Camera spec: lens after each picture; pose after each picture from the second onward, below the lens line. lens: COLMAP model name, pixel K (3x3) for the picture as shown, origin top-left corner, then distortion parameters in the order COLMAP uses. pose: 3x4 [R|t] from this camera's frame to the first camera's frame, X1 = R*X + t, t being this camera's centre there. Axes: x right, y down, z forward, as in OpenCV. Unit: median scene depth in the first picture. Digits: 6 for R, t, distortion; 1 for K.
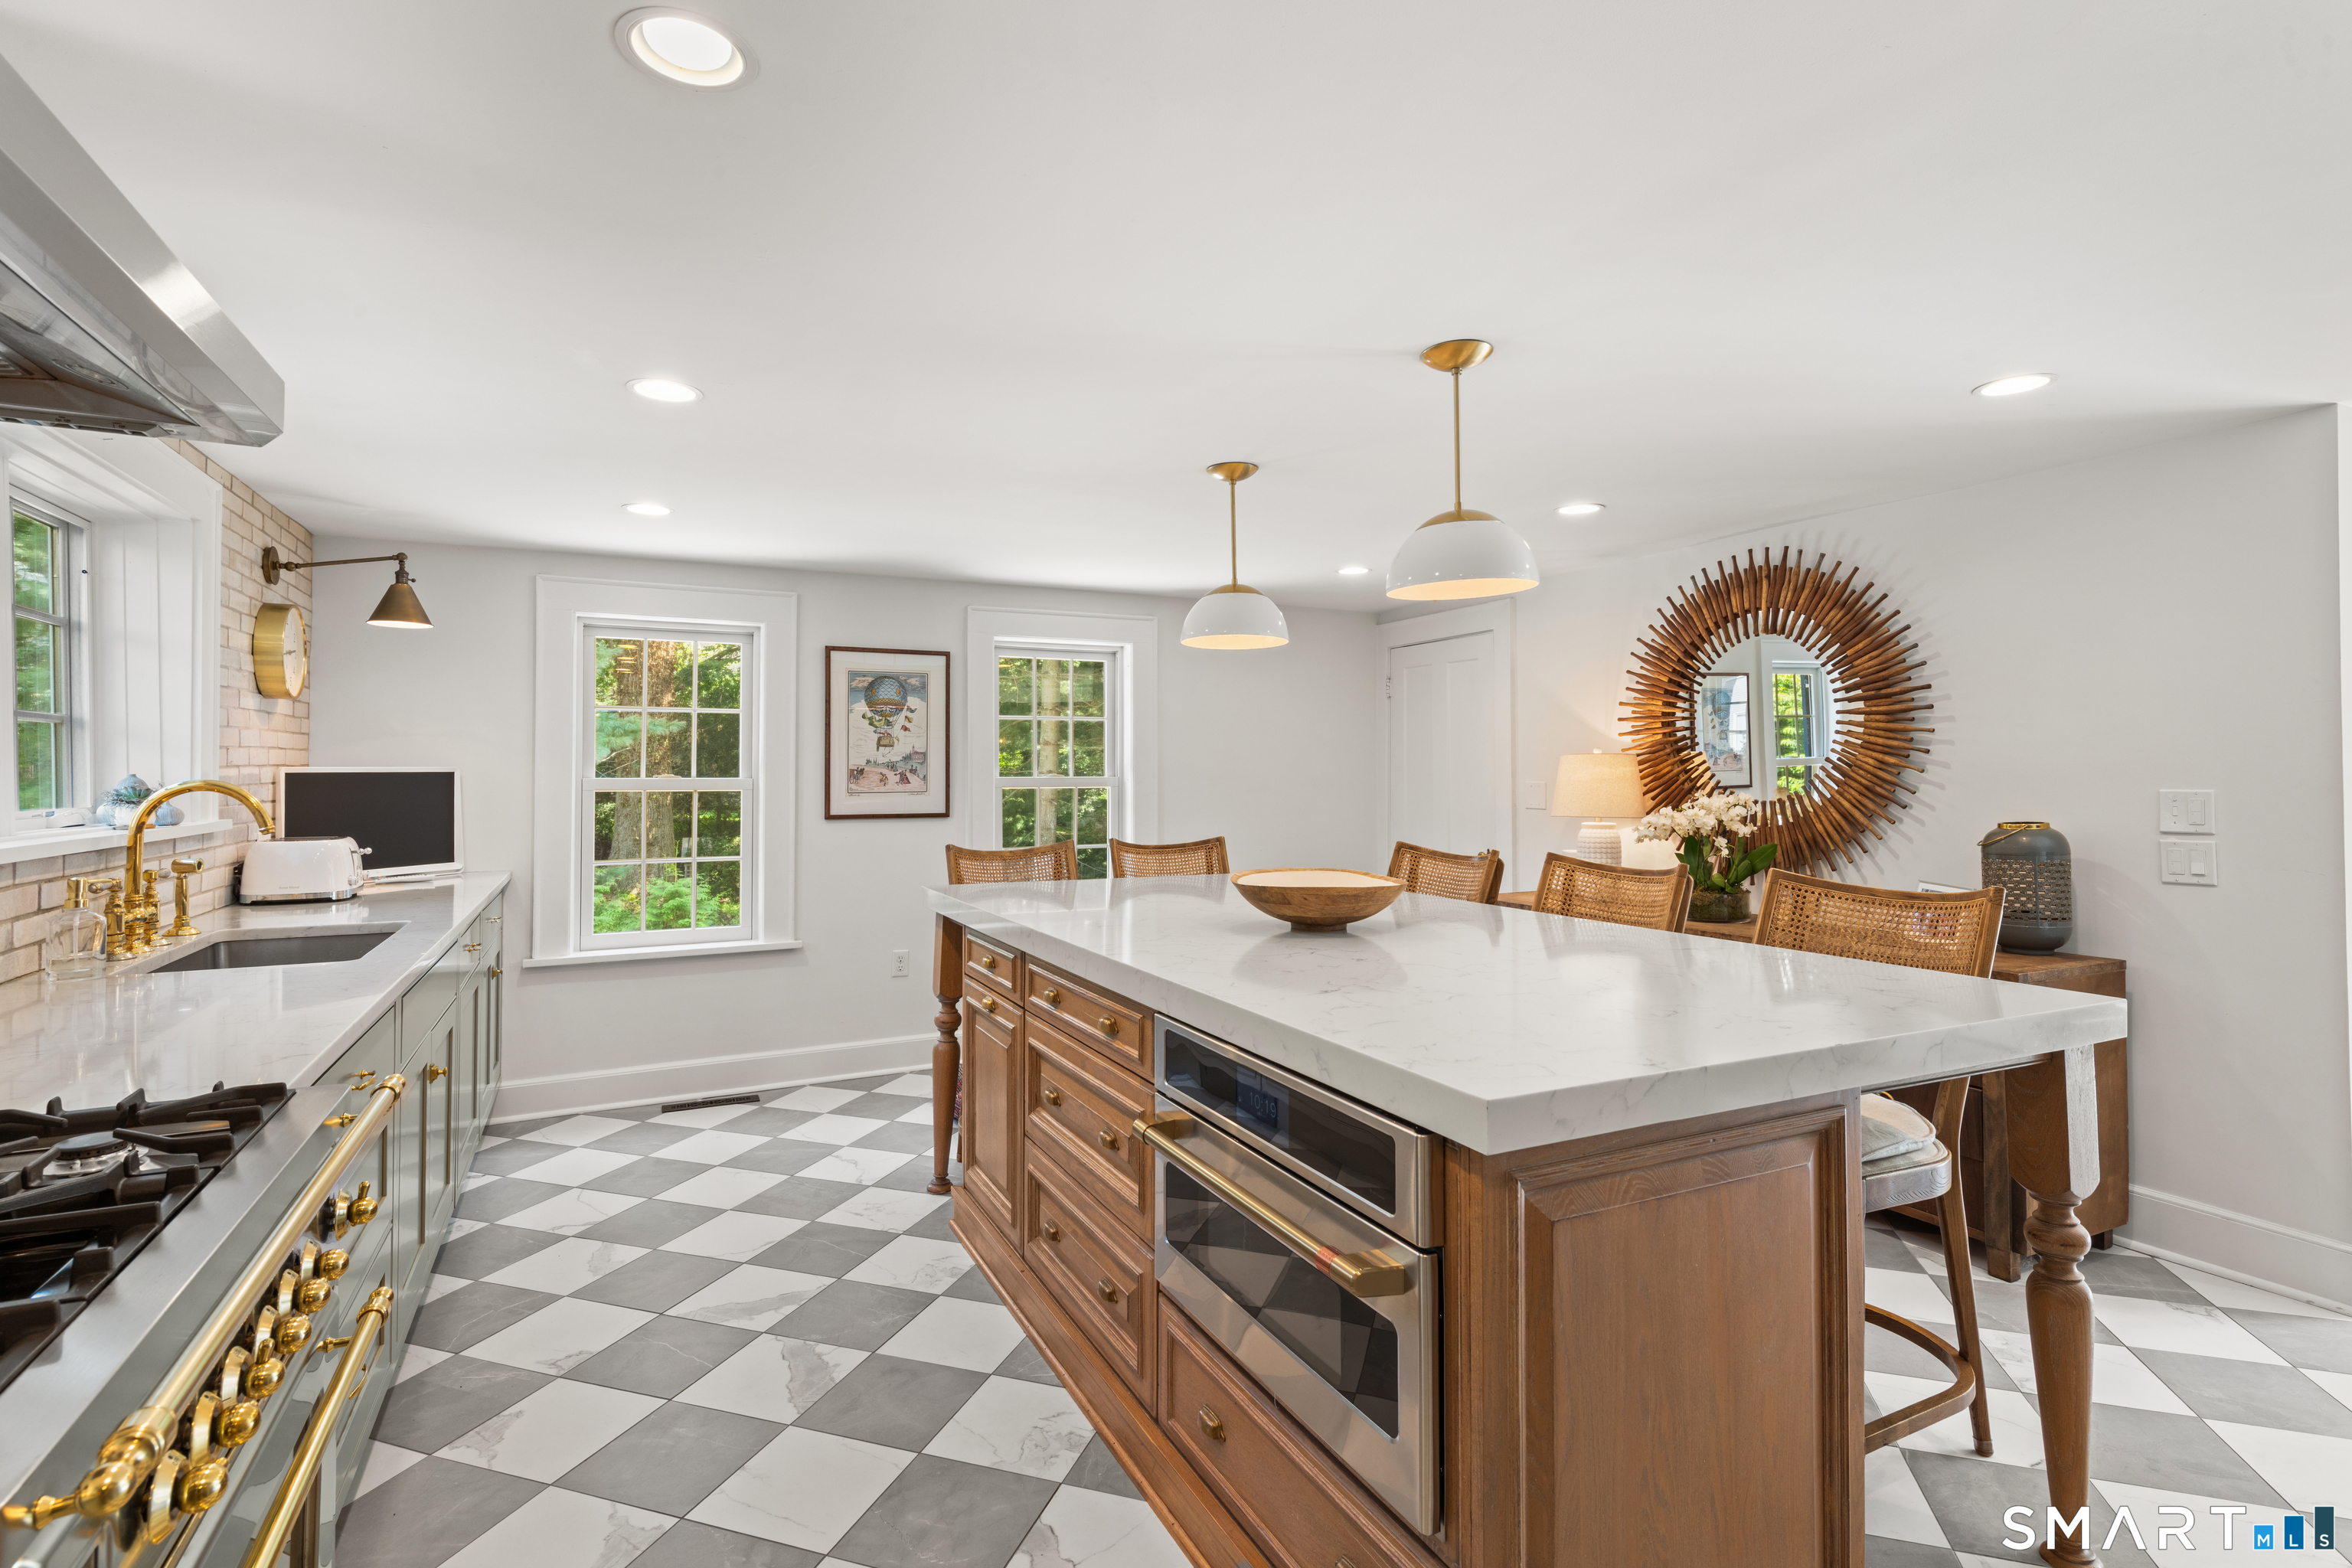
lens RADIAL K [[1126.0, 0, 1177.5], [0, 1126.0, 765.6], [0, 0, 1]] dist [0.013369, -0.003618]
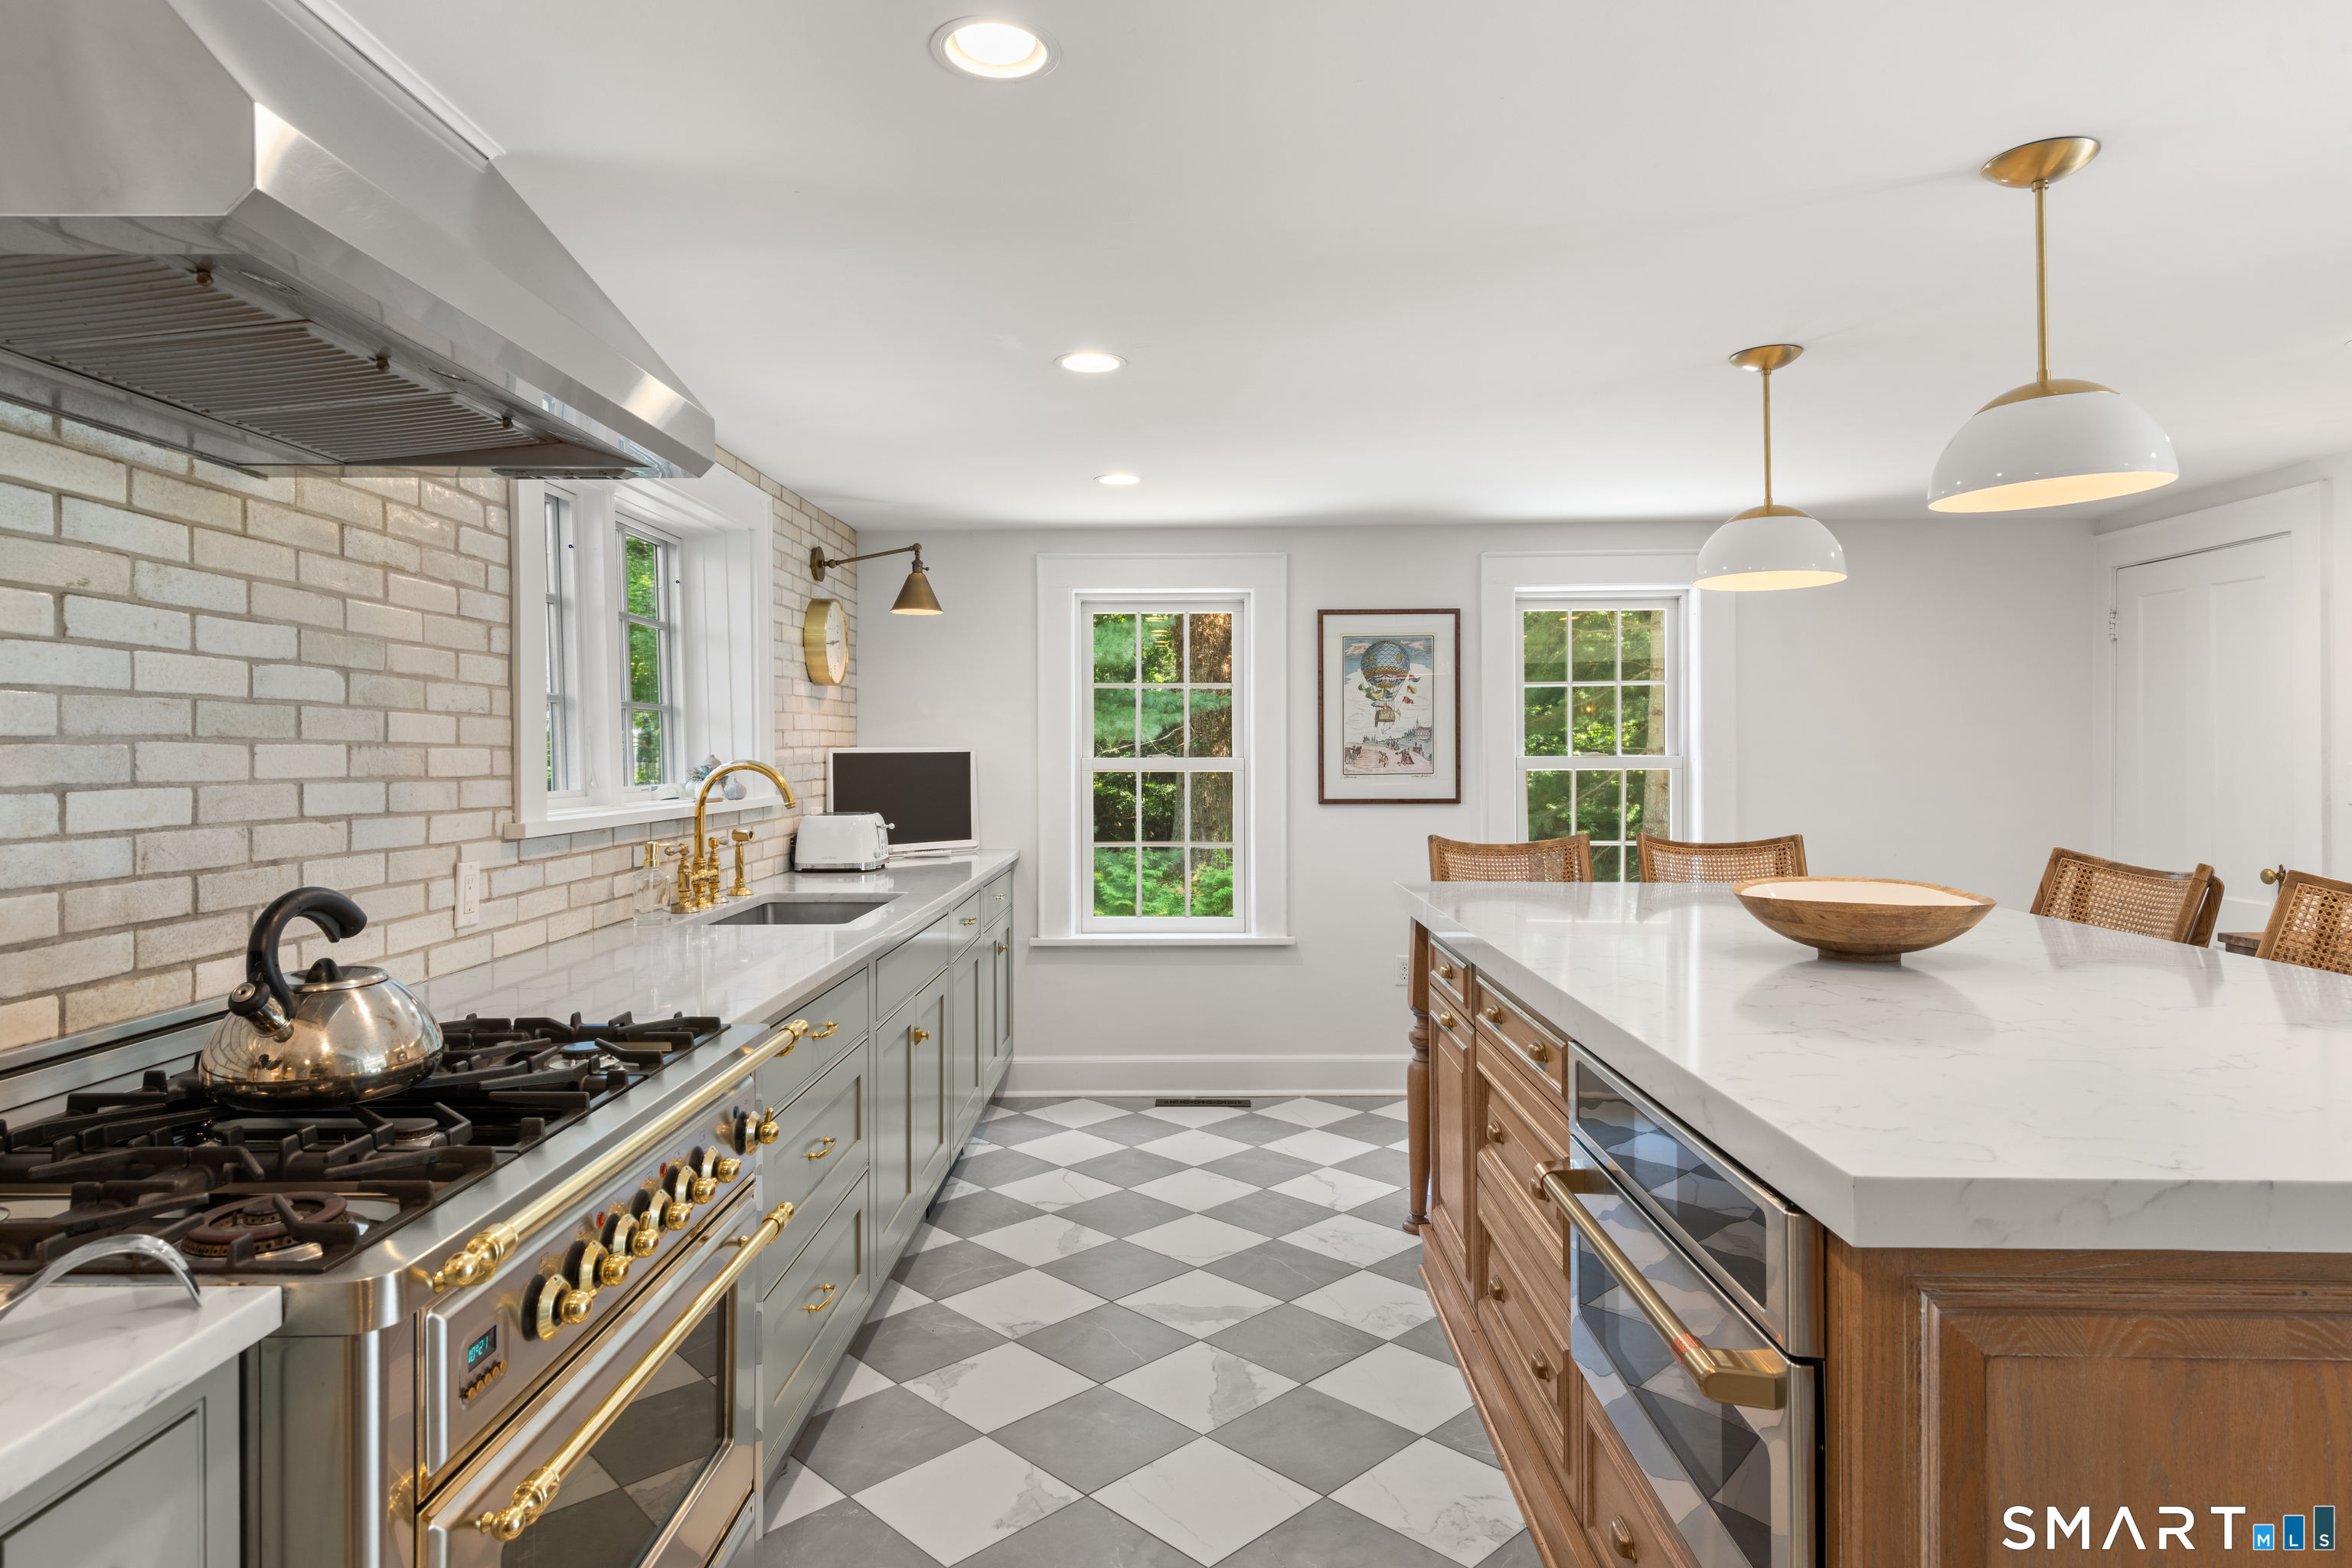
lens RADIAL K [[1352.2, 0, 1174.3], [0, 1352.2, 775.7], [0, 0, 1]] dist [0.024734, -0.007977]
pose [[0.891280, 0.005843, -0.453415, 0.123547], [0.005521, 0.999703, 0.023736, -0.001399], [0.453419, -0.023658, 0.890983, -0.017041]]
